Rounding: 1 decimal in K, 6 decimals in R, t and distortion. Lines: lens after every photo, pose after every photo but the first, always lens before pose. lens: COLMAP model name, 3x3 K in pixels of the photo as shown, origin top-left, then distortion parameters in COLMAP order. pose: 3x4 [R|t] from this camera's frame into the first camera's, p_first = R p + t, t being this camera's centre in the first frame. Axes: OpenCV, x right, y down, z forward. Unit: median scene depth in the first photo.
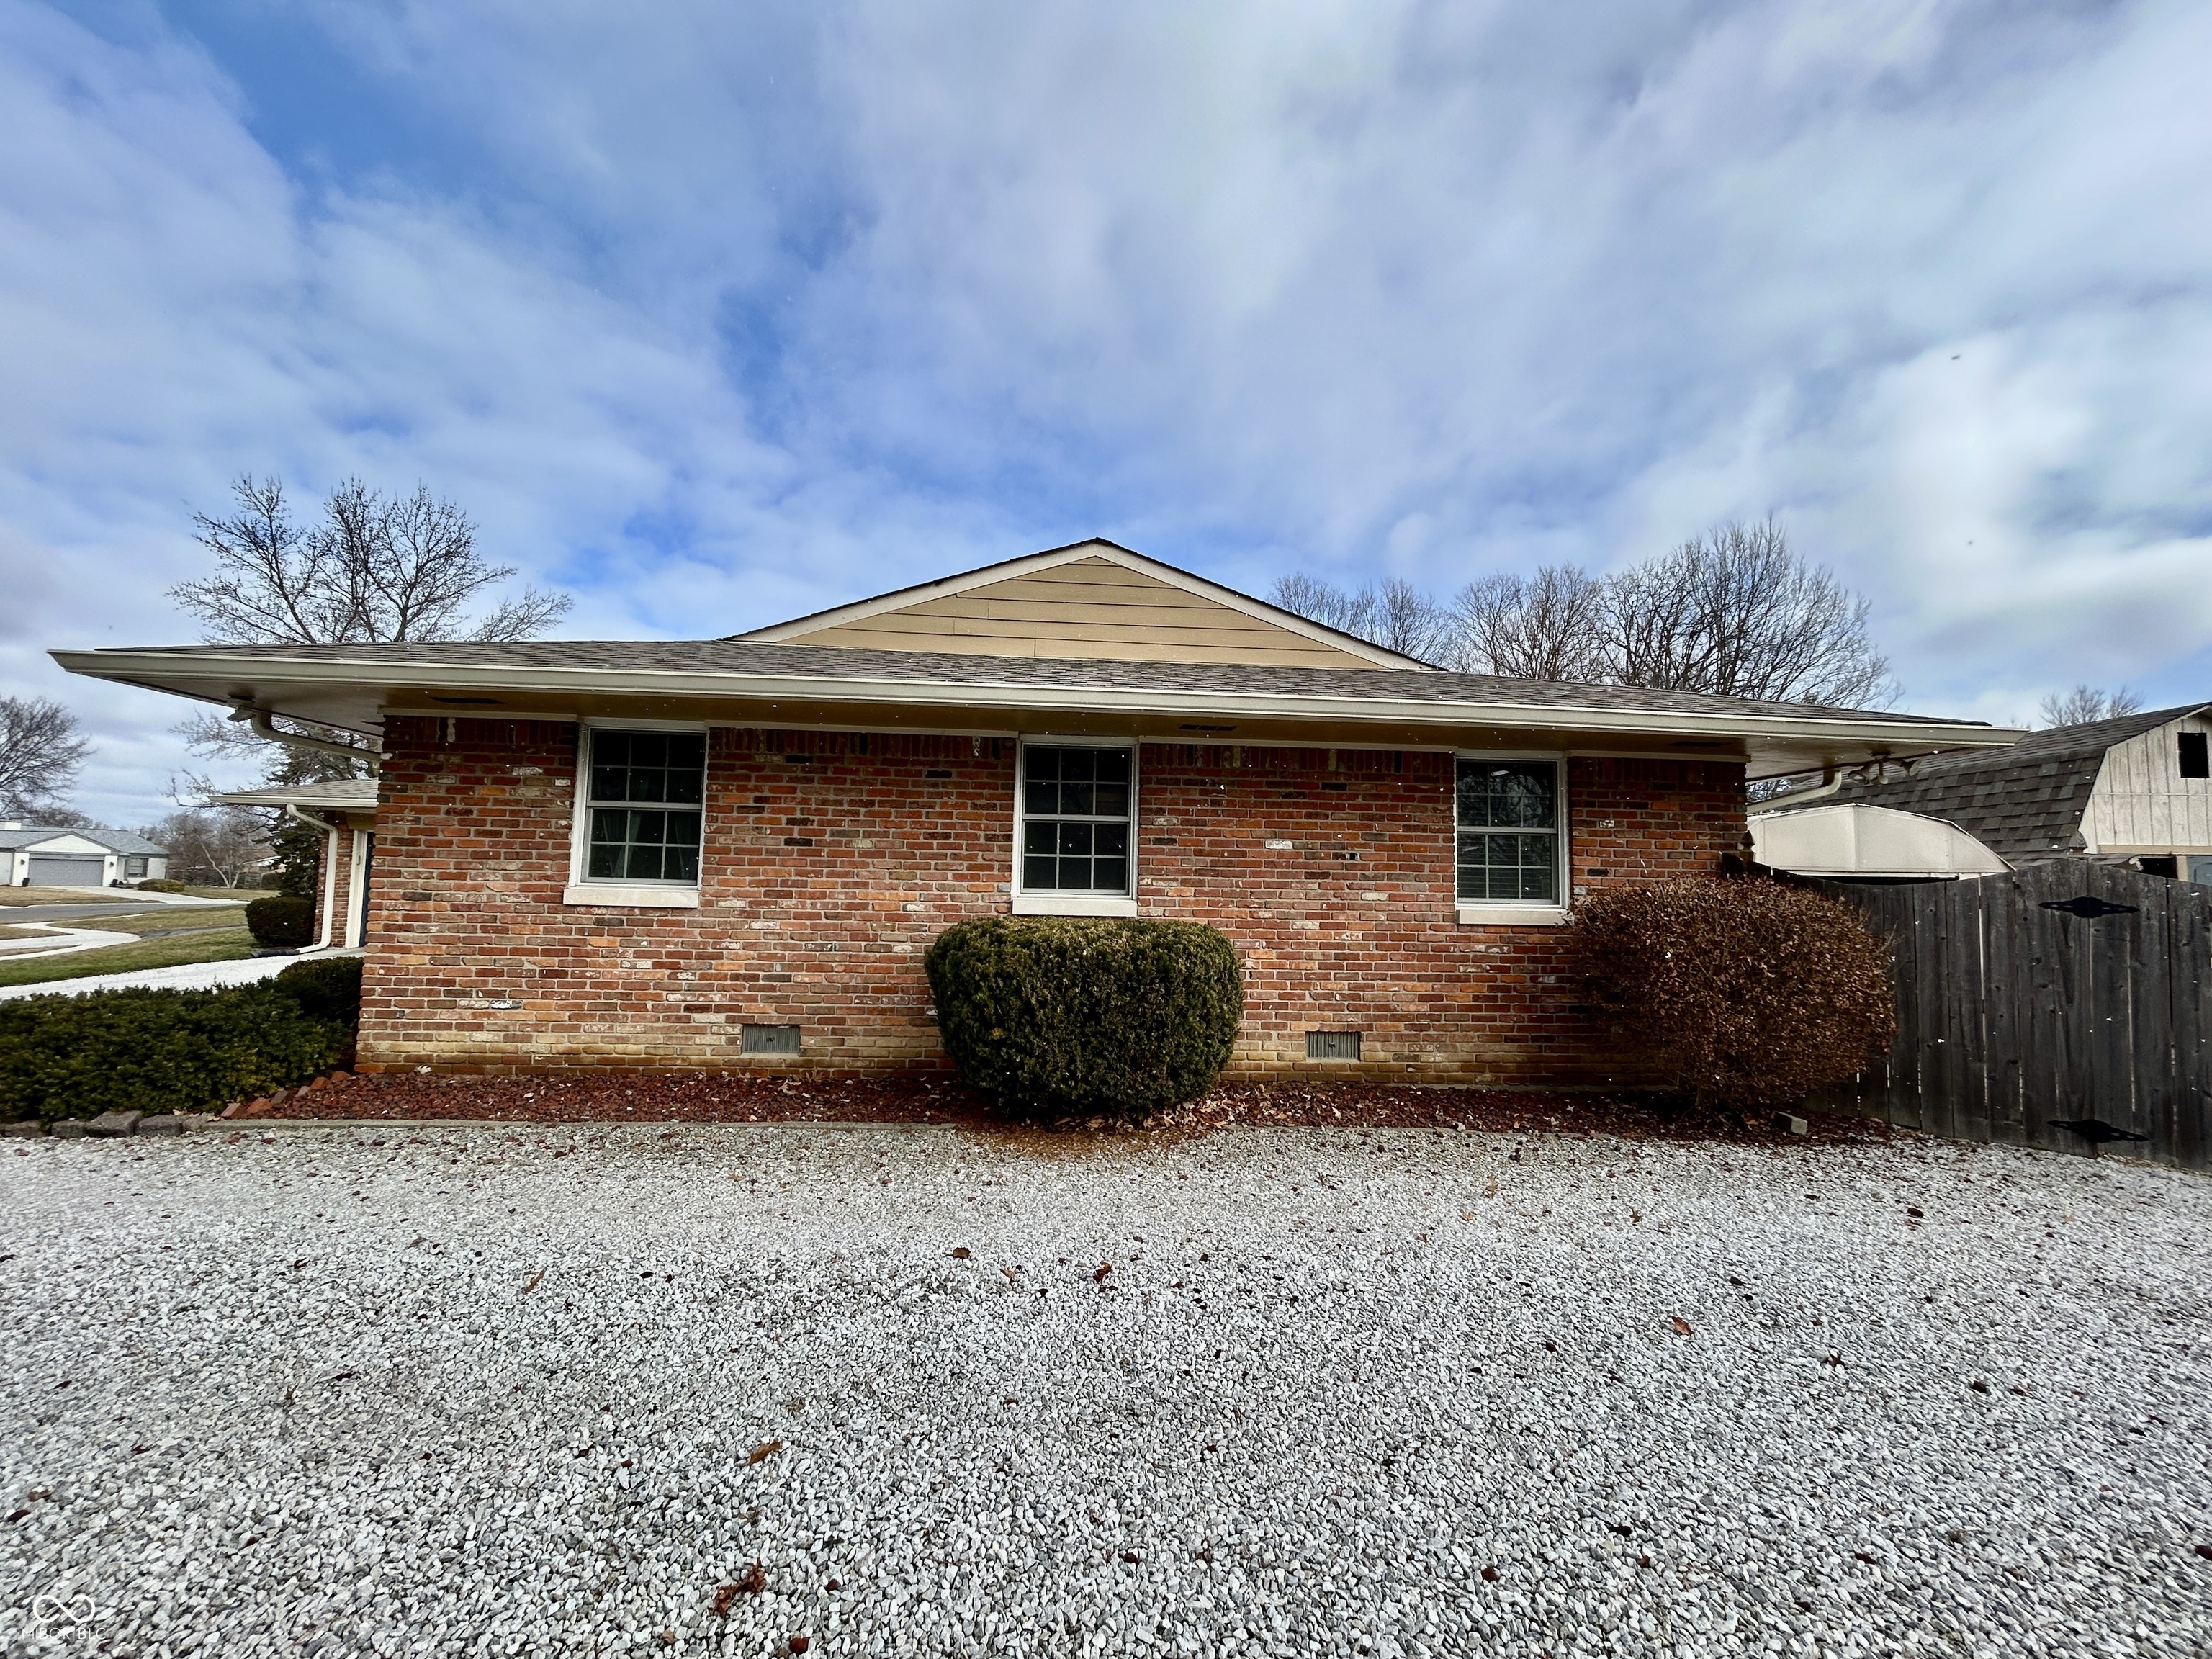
lens RADIAL K [[898.3, 0, 1072.4], [0, 898.3, 834.8], [0, 0, 1]] dist [0.002734, -0.001741]
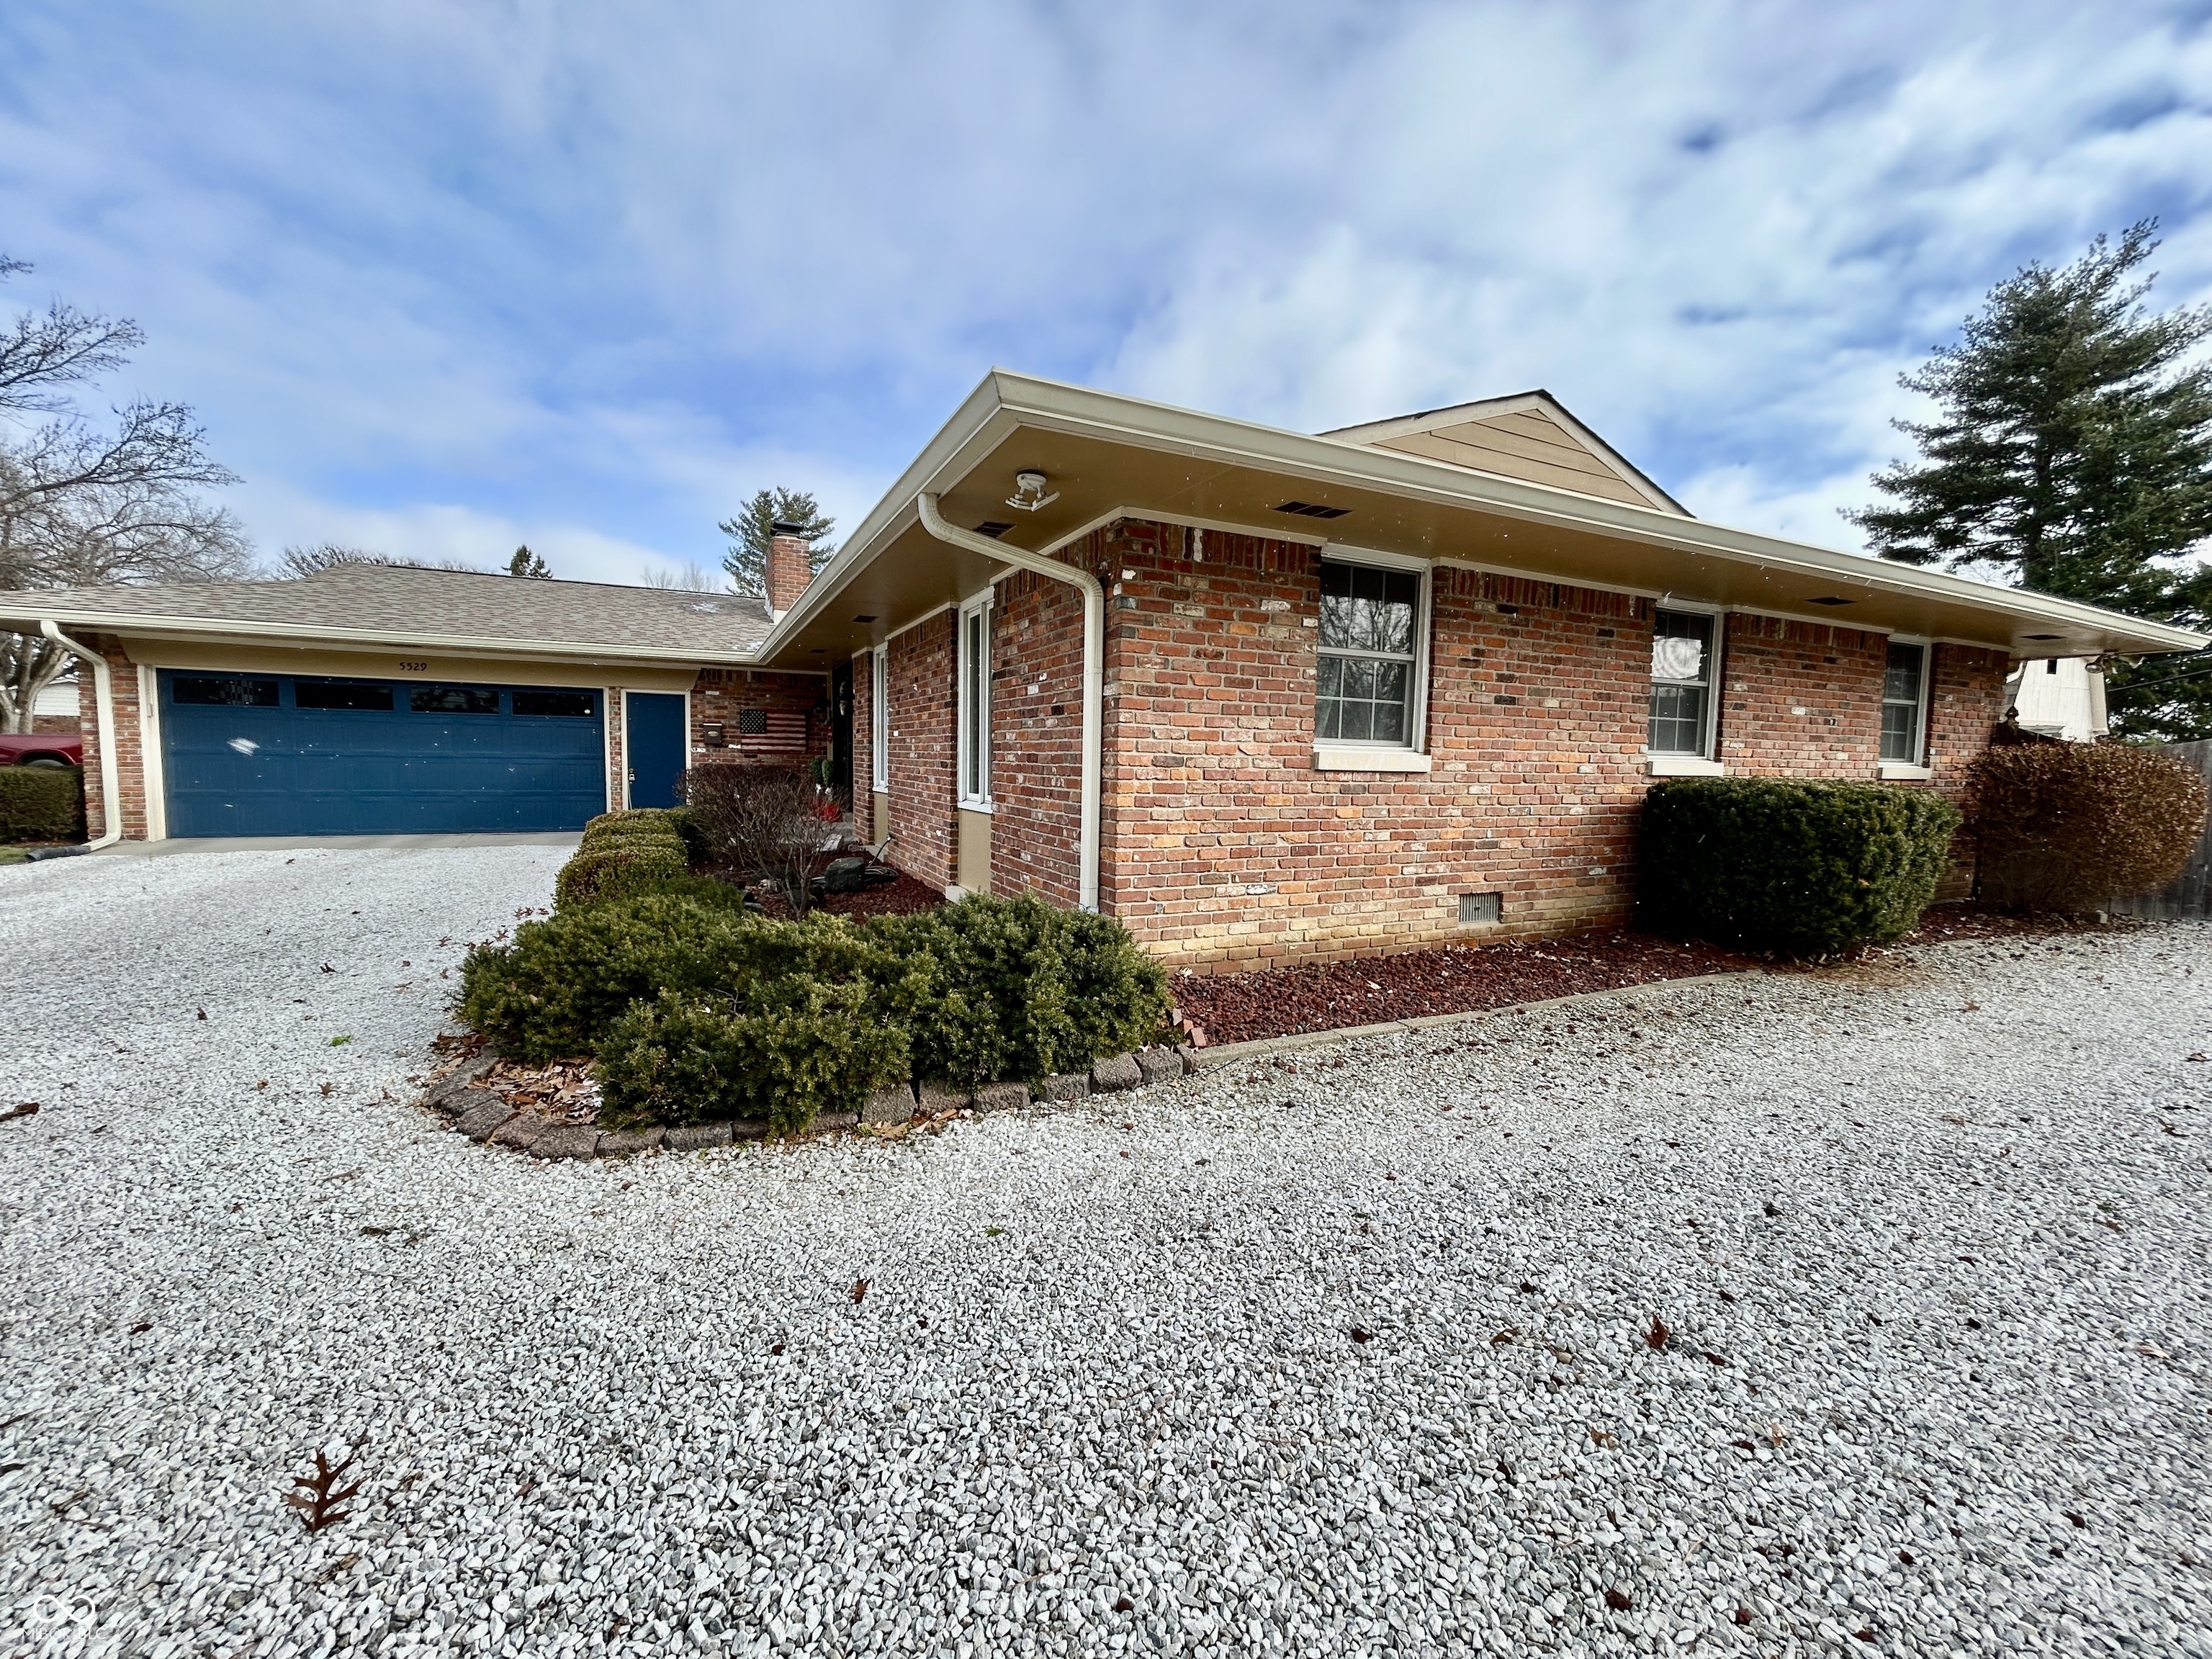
lens RADIAL K [[898.3, 0, 1099.7], [0, 898.3, 839.7], [0, 0, 1]] dist [0.002734, -0.001741]
pose [[0.925240, -0.039510, 0.377319, -1.021188], [-0.020340, 0.987966, 0.153329, 0.015703], [-0.378836, -0.149541, 0.913302, 0.277448]]
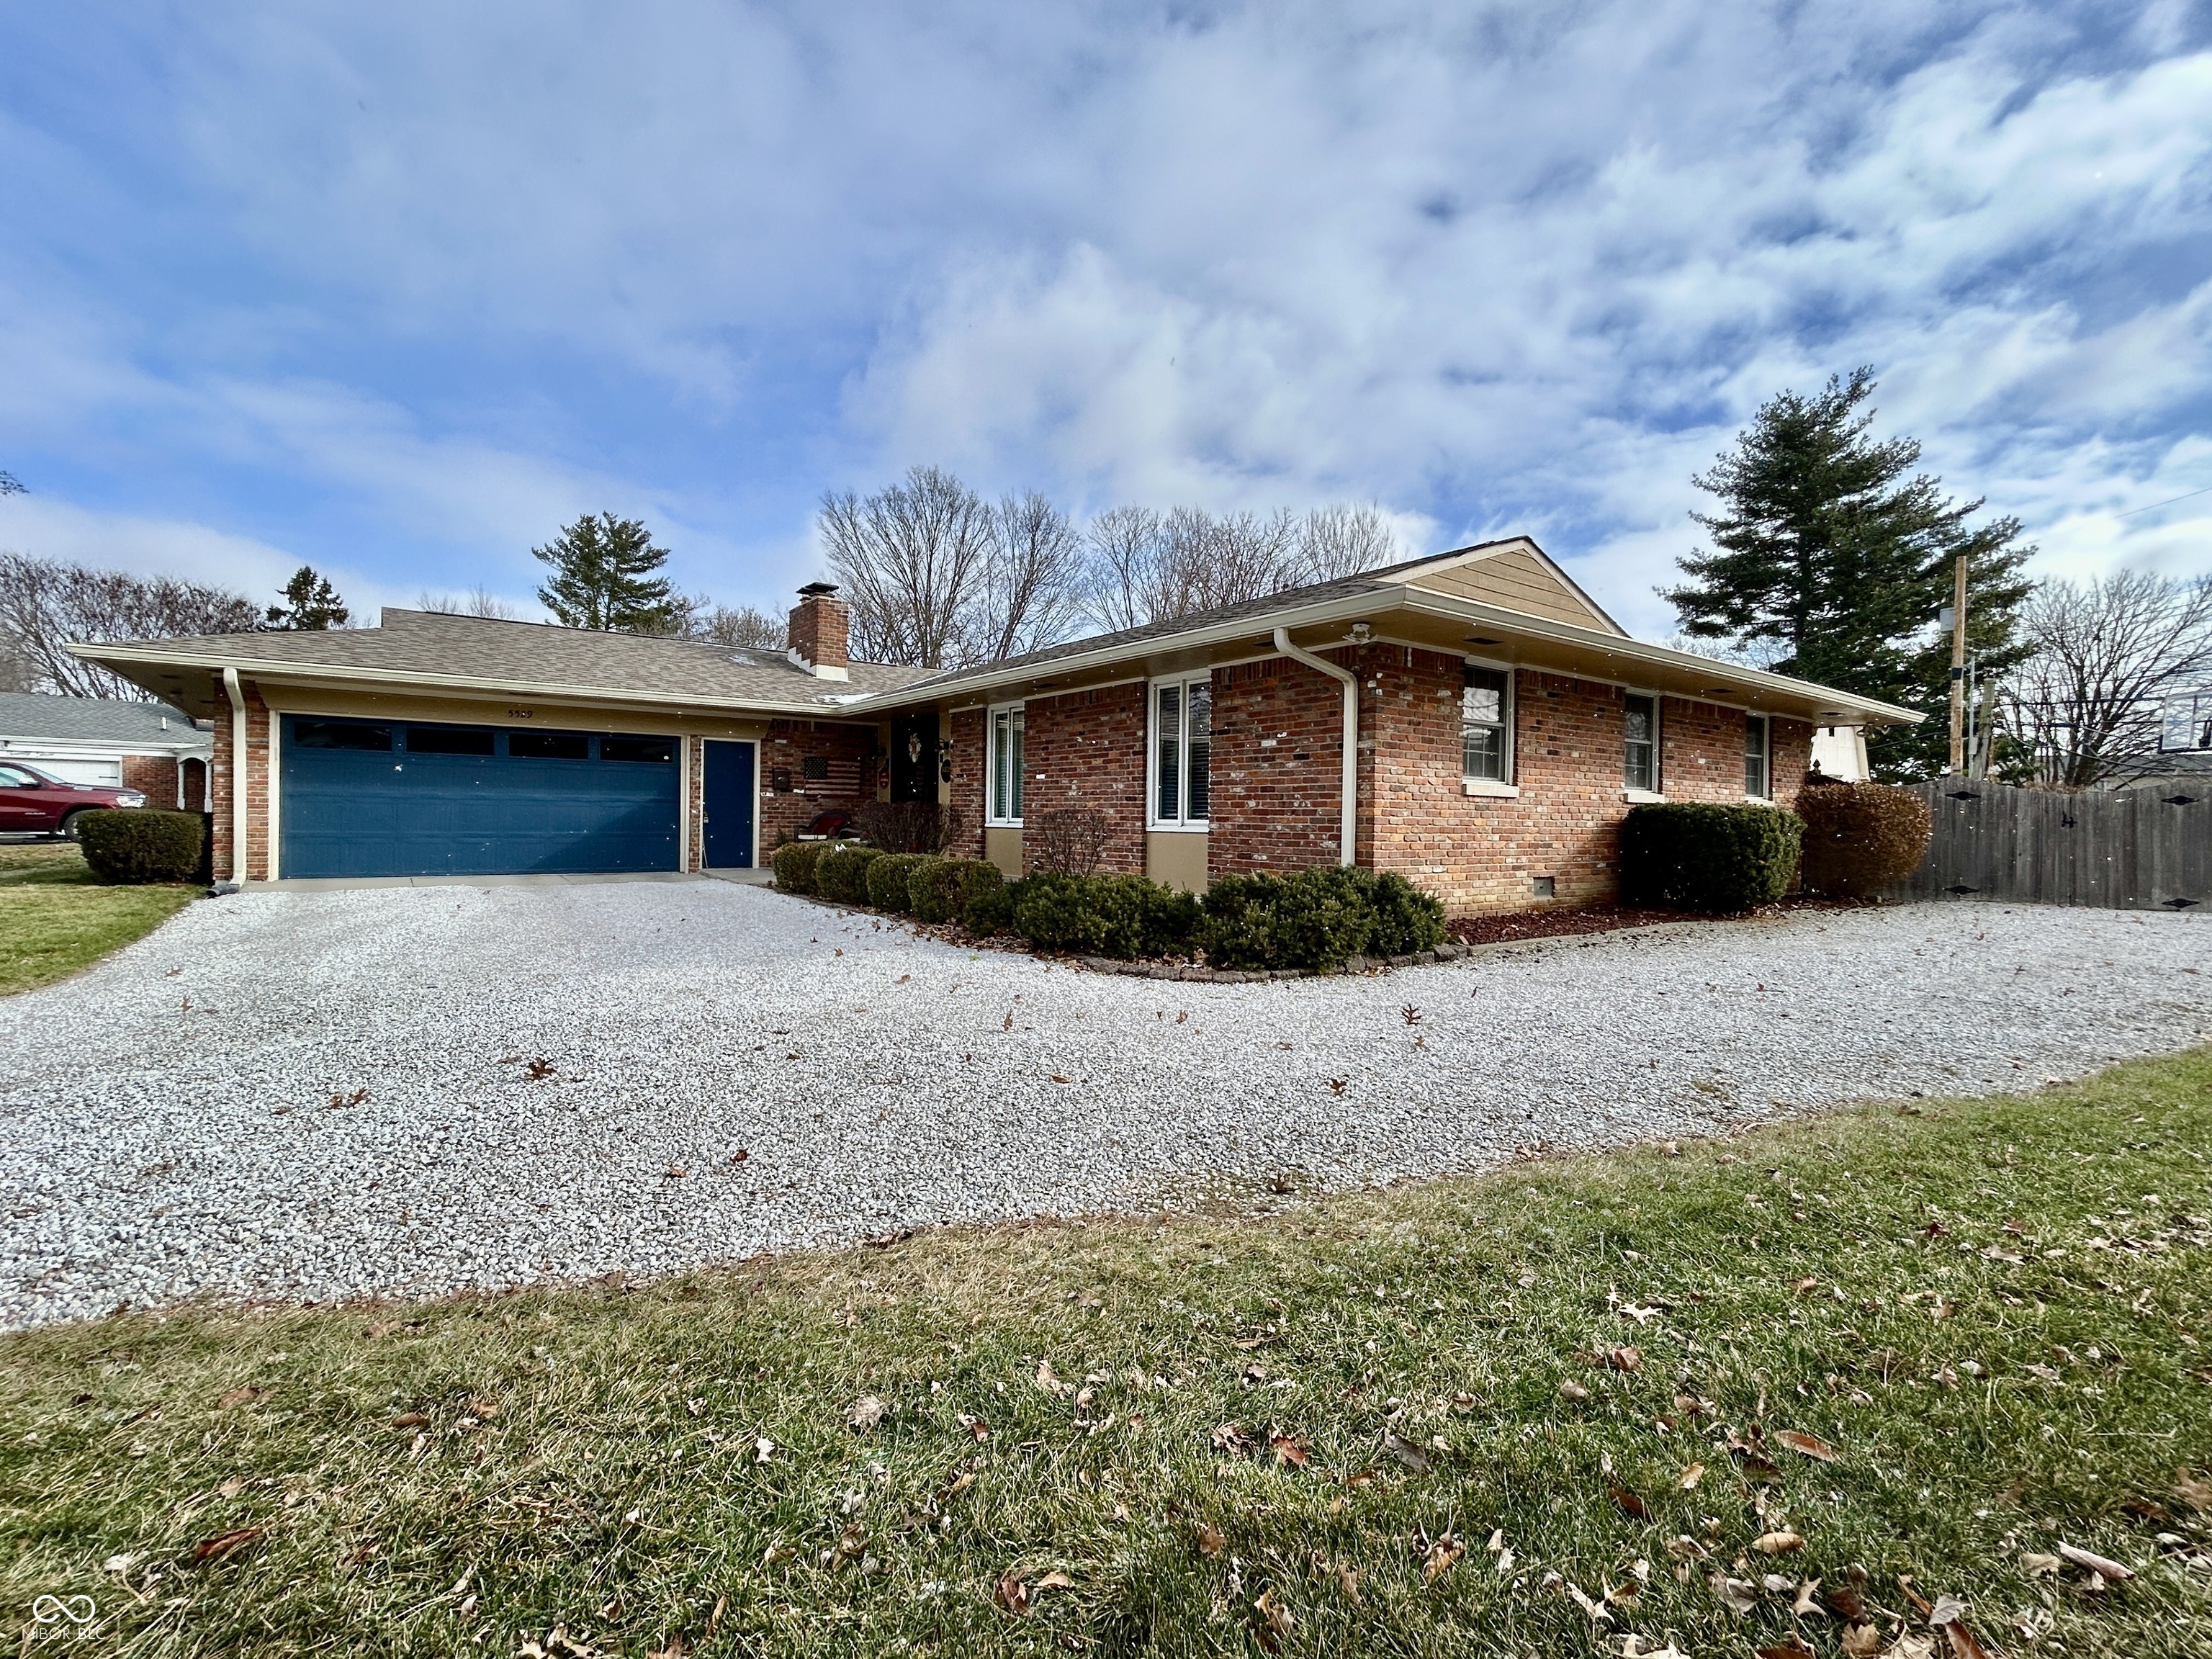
lens RADIAL K [[1003.6, 0, 1110.6], [0, 1003.6, 843.9], [0, 0, 1]] dist [0.000073, 0.001082]
pose [[0.833283, -0.025304, 0.552267, -1.745982], [-0.027031, 0.995892, 0.086416, 0.032884], [-0.552185, -0.086937, 0.829176, 0.036166]]
